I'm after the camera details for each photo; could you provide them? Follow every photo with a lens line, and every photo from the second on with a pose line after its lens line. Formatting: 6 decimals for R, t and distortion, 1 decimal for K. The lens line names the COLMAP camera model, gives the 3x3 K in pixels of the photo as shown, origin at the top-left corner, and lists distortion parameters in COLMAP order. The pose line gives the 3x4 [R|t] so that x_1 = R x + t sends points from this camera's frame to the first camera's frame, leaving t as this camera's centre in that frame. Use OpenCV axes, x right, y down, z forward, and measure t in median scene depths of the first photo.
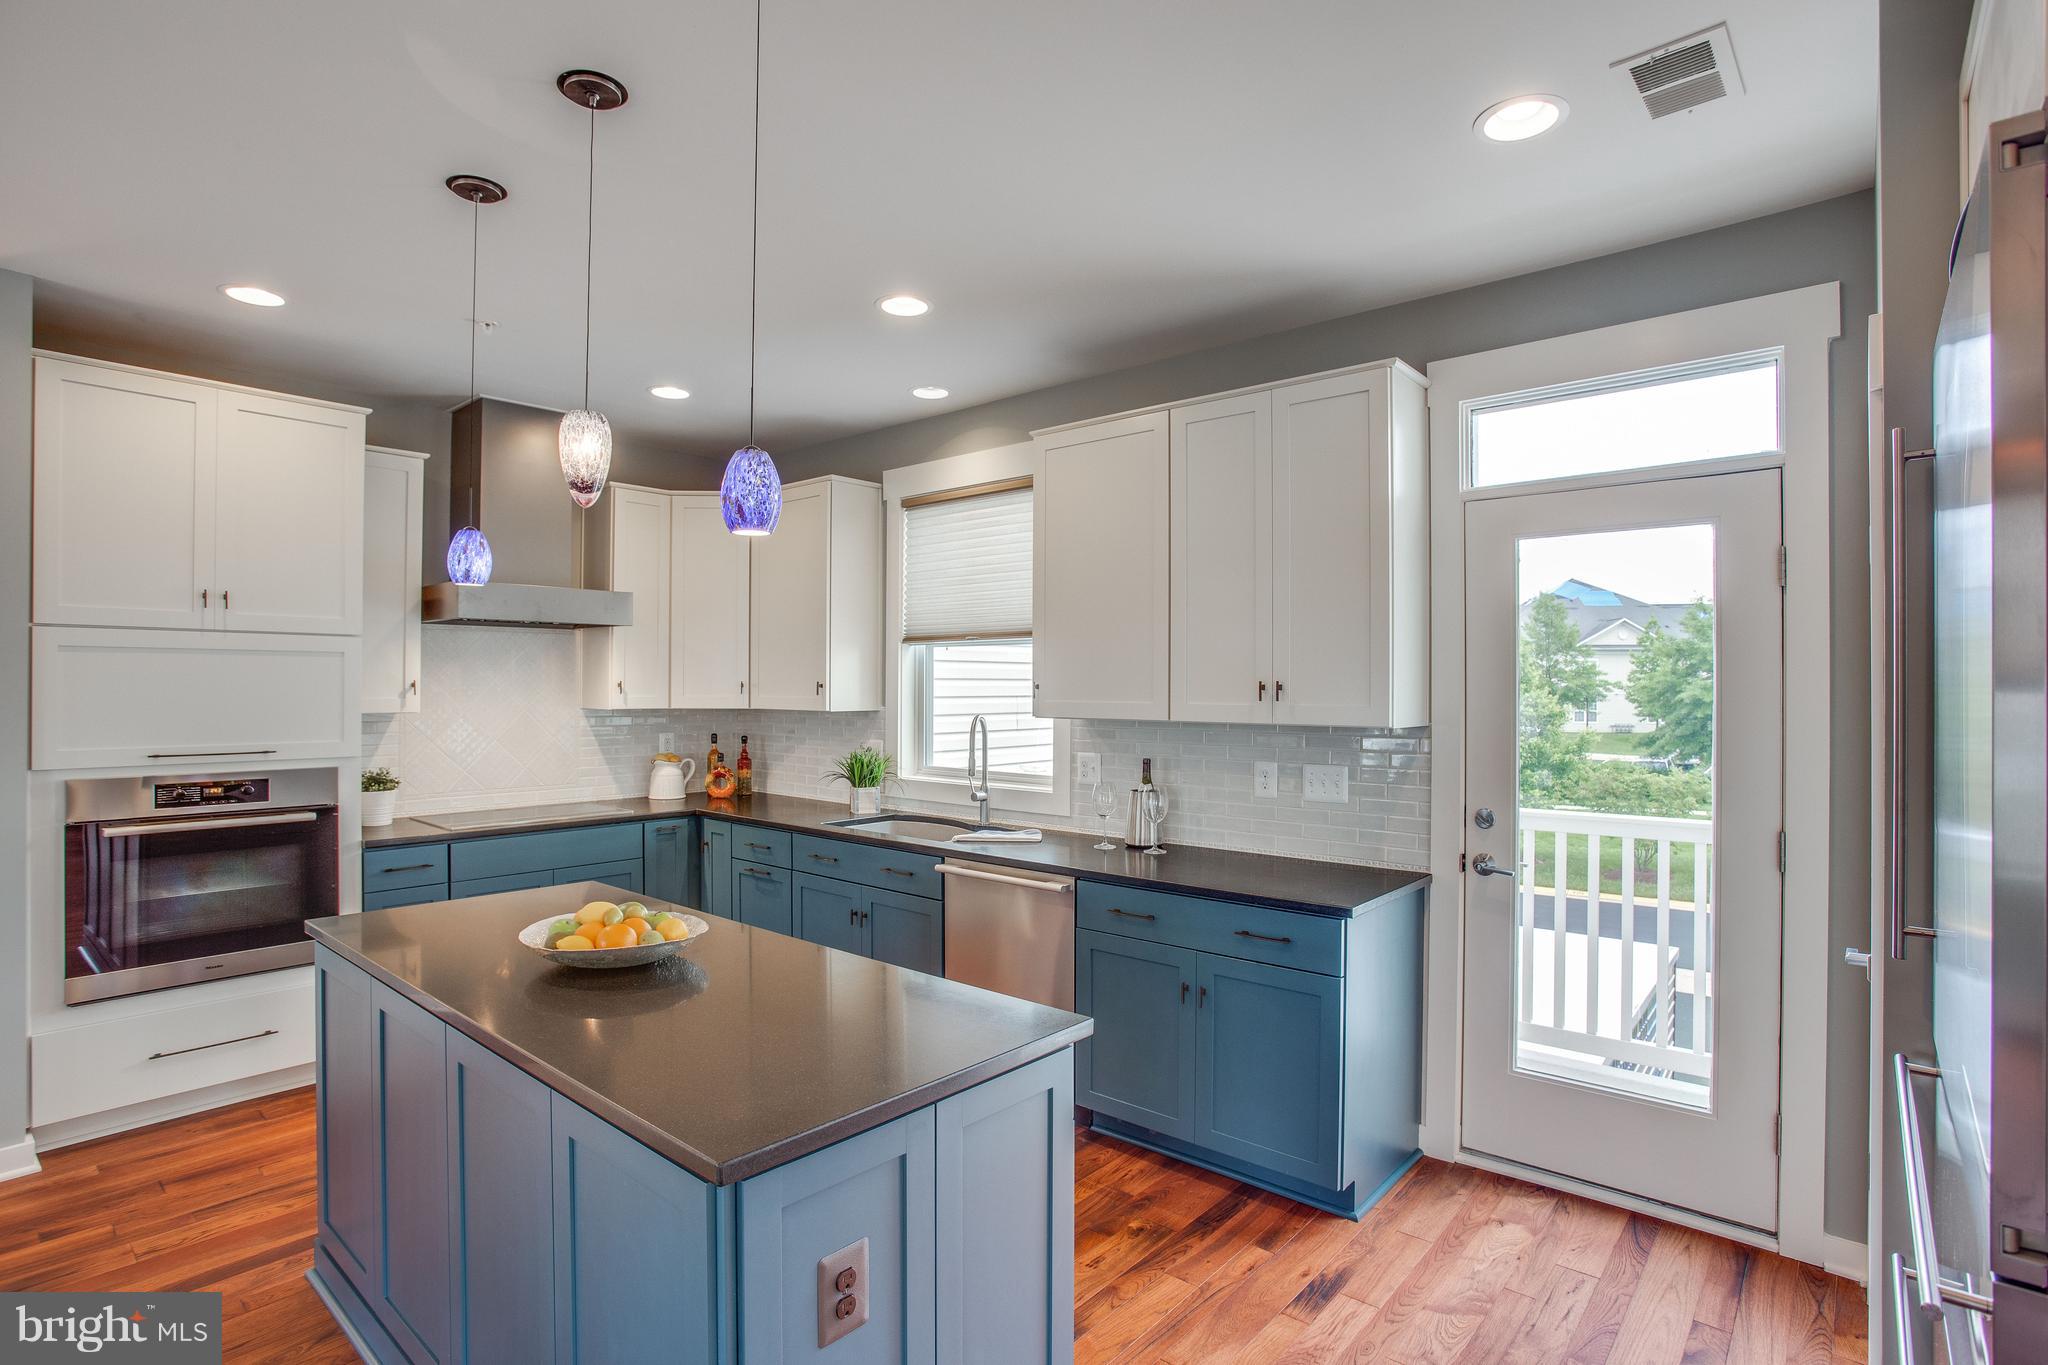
lens RADIAL K [[1021.4, 0, 1024.0], [0, 1021.4, 682.5], [0, 0, 1]] dist [-0.064708, 0.028965]
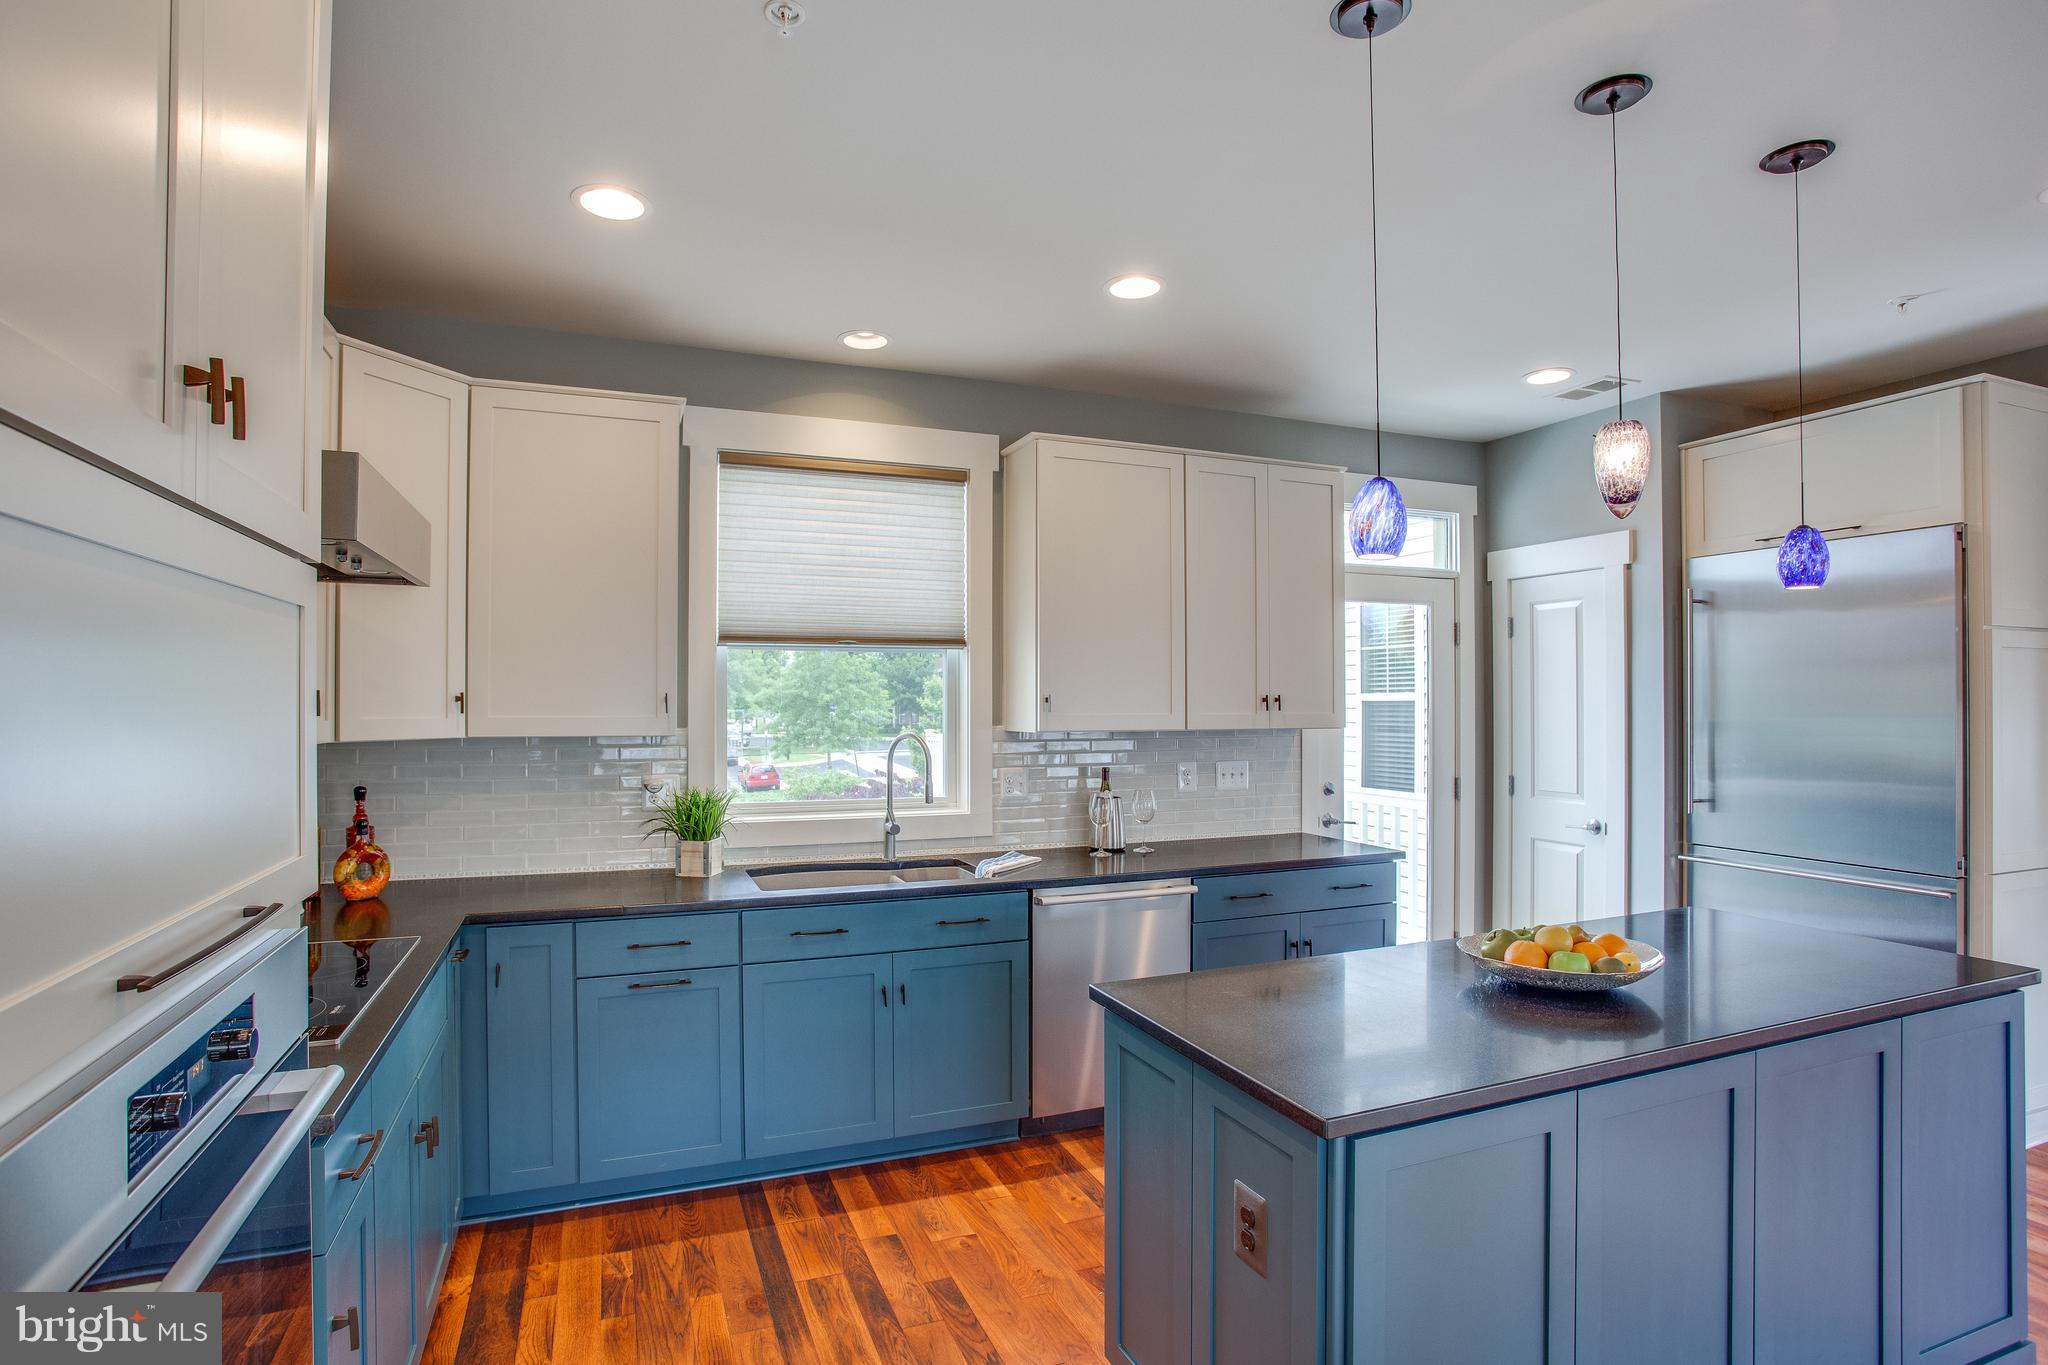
lens RADIAL K [[1032.8, 0, 1024.0], [0, 1032.8, 682.5], [0, 0, 1]] dist [-0.071851, 0.030333]
pose [[0.458953, 0.012810, 0.888368, -0.805243], [-0.000532, 0.999900, -0.014143, 0.001383], [-0.888460, 0.006018, 0.458914, 0.534864]]
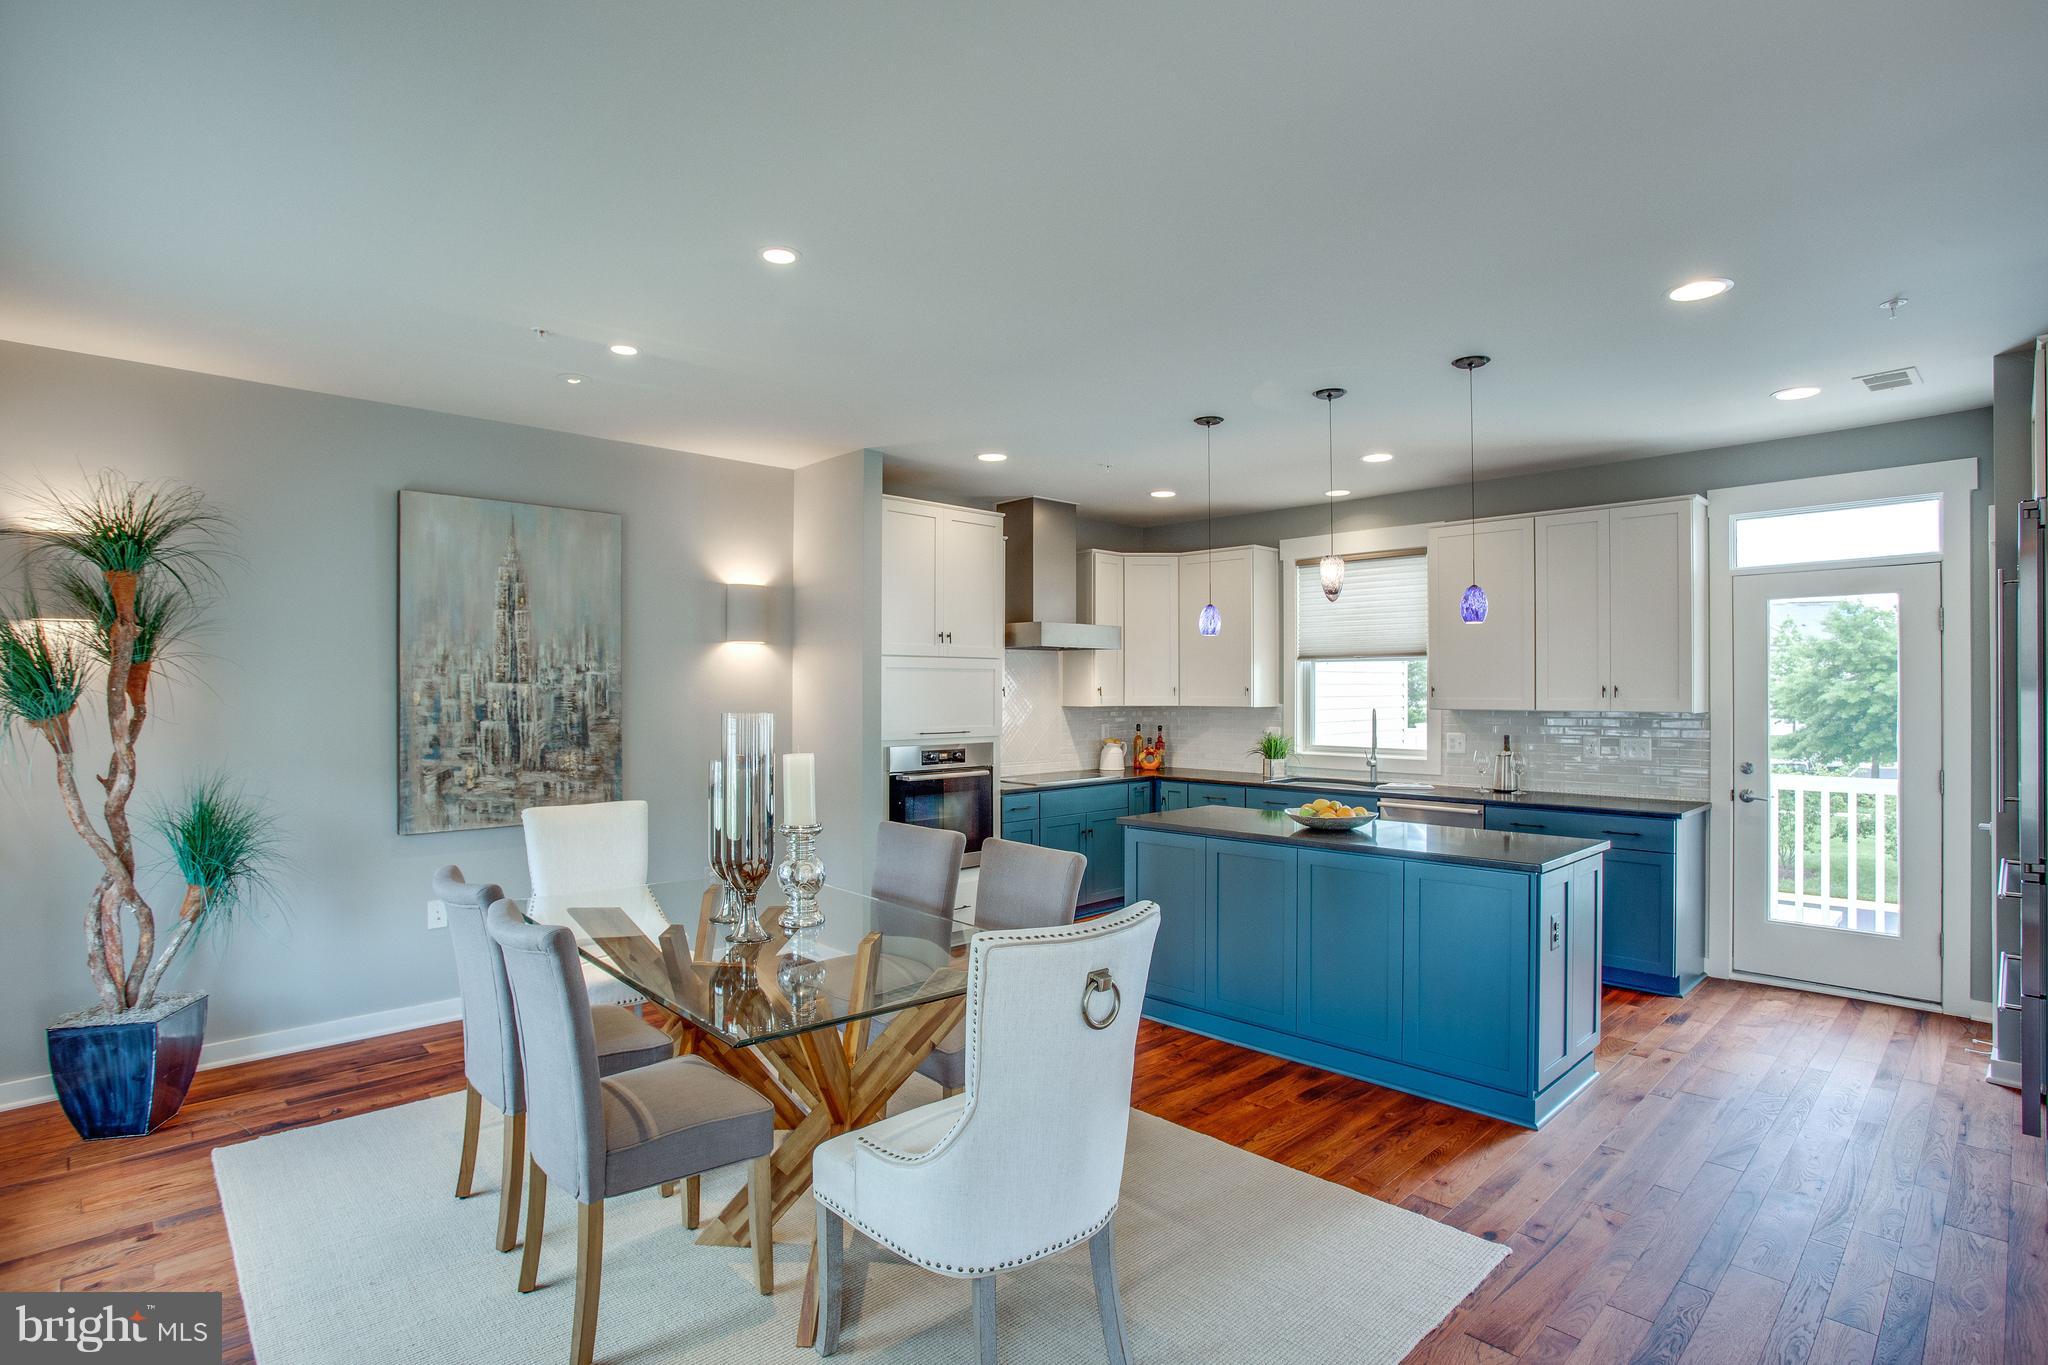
lens RADIAL K [[1022.4, 0, 1065.9], [0, 1022.4, 688.8], [0, 0, 1]] dist [-0.042594, 0.026795]
pose [[0.998212, -0.003992, -0.059646, -0.423251], [0.004139, 0.999989, 0.002354, -0.002819], [0.059636, -0.002597, 0.998217, -0.543748]]
